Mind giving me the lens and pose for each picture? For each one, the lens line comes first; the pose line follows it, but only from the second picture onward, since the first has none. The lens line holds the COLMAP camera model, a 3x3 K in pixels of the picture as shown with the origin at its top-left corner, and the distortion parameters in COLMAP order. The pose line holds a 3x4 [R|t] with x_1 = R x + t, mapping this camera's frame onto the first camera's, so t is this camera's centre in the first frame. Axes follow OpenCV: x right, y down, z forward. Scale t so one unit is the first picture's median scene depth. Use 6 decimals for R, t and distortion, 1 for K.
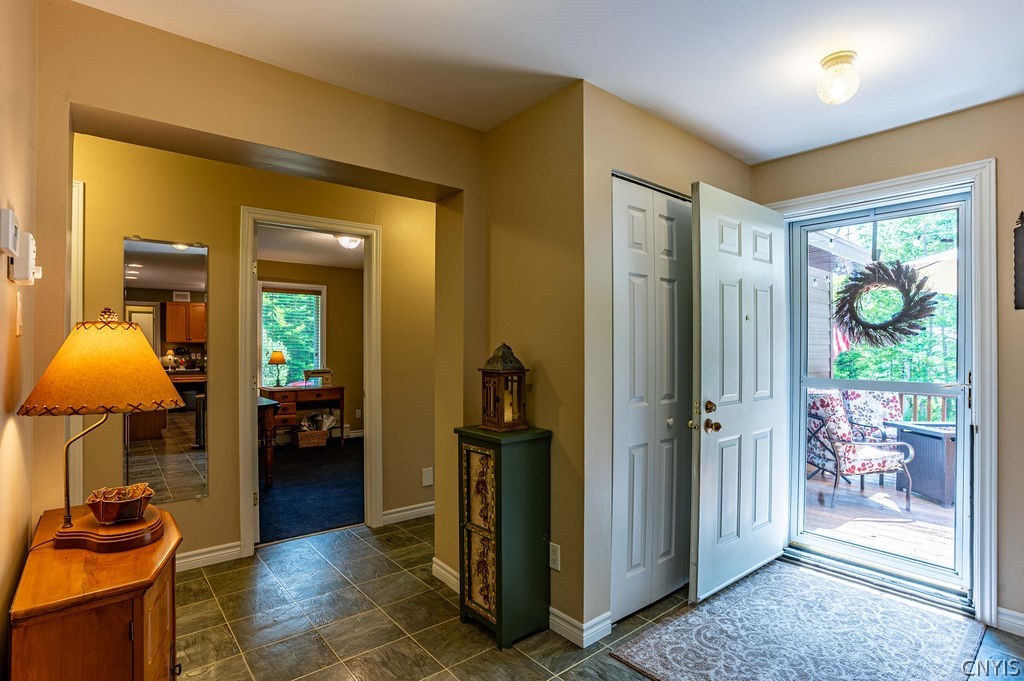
lens RADIAL K [[509.7, 0, 513.9], [0, 509.7, 340.4], [0, 0, 1]] dist [-0.056441, 0.014211]
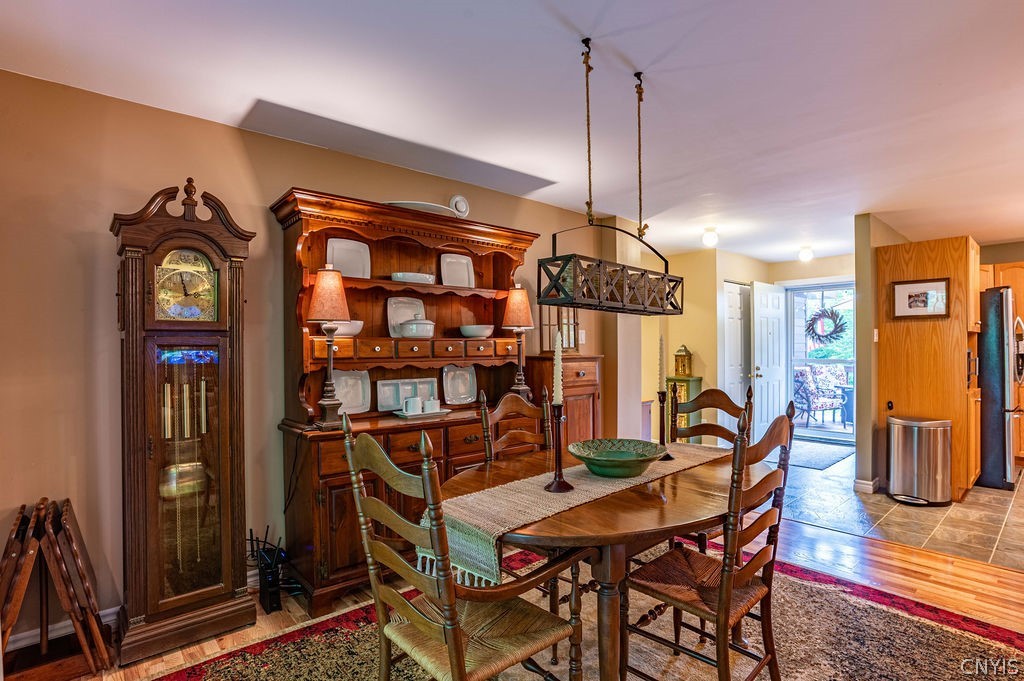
lens RADIAL K [[509.7, 0, 519.2], [0, 509.7, 341.6], [0, 0, 1]] dist [-0.056441, 0.014211]
pose [[0.999245, -0.006787, 0.038244, -0.809490], [0.006699, 0.999975, 0.002411, -0.017863], [-0.038260, -0.002153, 0.999266, -1.327907]]
